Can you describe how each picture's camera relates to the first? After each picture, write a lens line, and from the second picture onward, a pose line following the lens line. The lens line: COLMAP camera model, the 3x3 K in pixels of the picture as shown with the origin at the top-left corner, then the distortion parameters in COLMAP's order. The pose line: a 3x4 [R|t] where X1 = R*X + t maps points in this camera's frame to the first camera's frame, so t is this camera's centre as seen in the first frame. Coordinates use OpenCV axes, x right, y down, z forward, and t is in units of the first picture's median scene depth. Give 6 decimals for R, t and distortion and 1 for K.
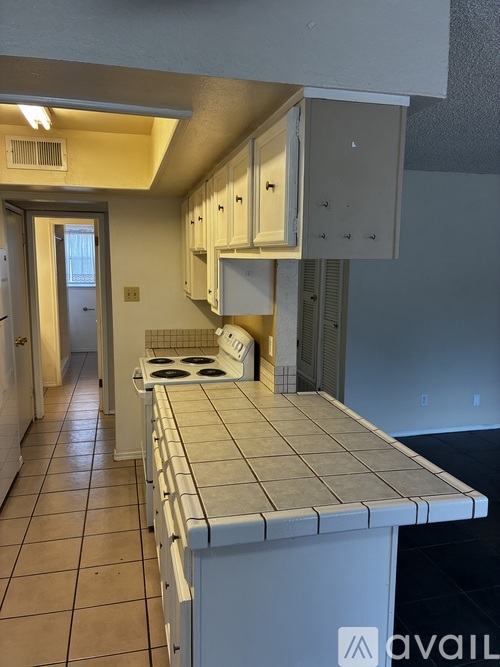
lens RADIAL K [[512.5, 0, 252.3], [0, 512.5, 334.3], [0, 0, 1]] dist [0.047325, -0.004934]
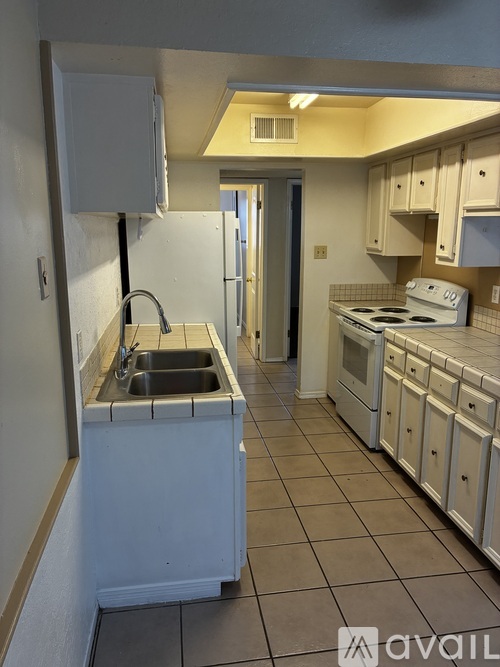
lens RADIAL K [[512.5, 0, 248.2], [0, 512.5, 330.5], [0, 0, 1]] dist [0.047325, -0.004934]
pose [[0.996567, 0.009223, -0.082273, -0.372408], [-0.004152, 0.998092, 0.061597, 0.030240], [0.082684, -0.061044, 0.994704, -0.176927]]
